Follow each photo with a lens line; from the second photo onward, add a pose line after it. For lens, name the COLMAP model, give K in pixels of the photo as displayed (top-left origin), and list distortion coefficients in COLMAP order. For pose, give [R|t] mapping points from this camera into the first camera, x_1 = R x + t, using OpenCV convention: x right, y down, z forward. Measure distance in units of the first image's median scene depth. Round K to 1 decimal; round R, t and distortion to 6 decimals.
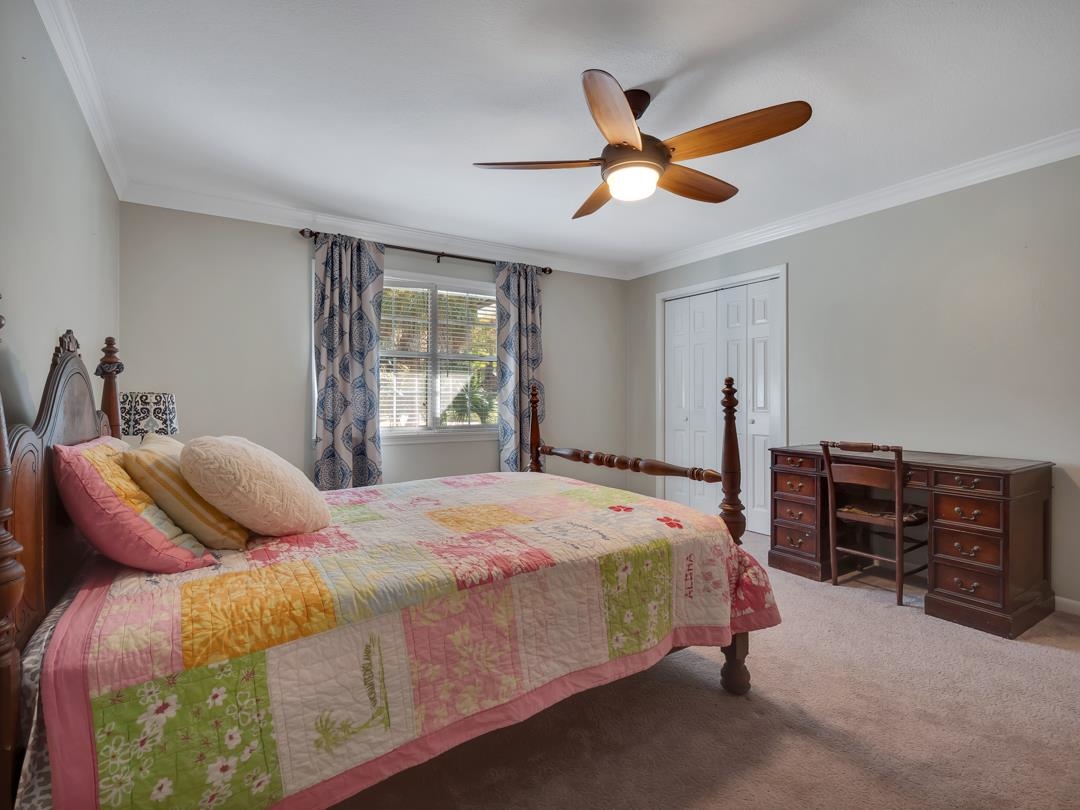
lens RADIAL K [[518.2, 0, 540.0], [0, 518.2, 405.0], [0, 0, 1]] dist [0.001154, -0.000307]
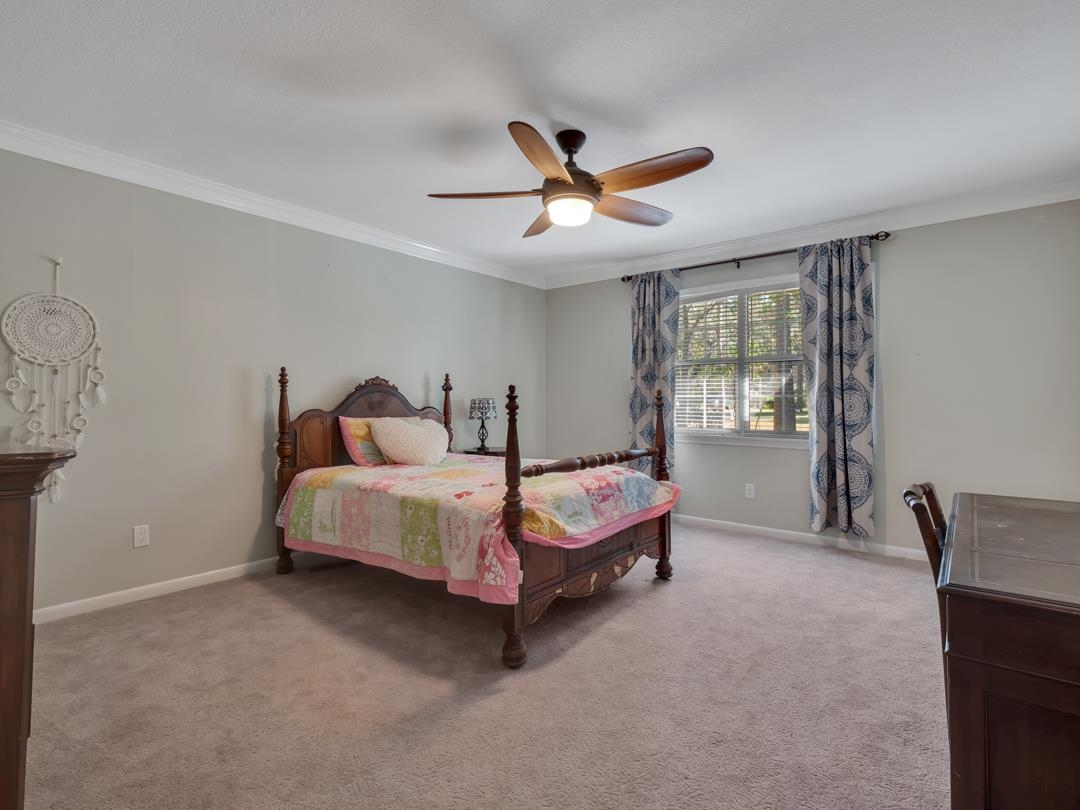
lens RADIAL K [[536.6, 0, 543.7], [0, 536.6, 394.7], [0, 0, 1]] dist [0.004723, -0.000547]
pose [[0.324048, -0.010069, -0.945987, 0.754925], [-0.013190, 0.999798, -0.015161, -0.006977], [0.945949, 0.017391, 0.323850, 0.339151]]
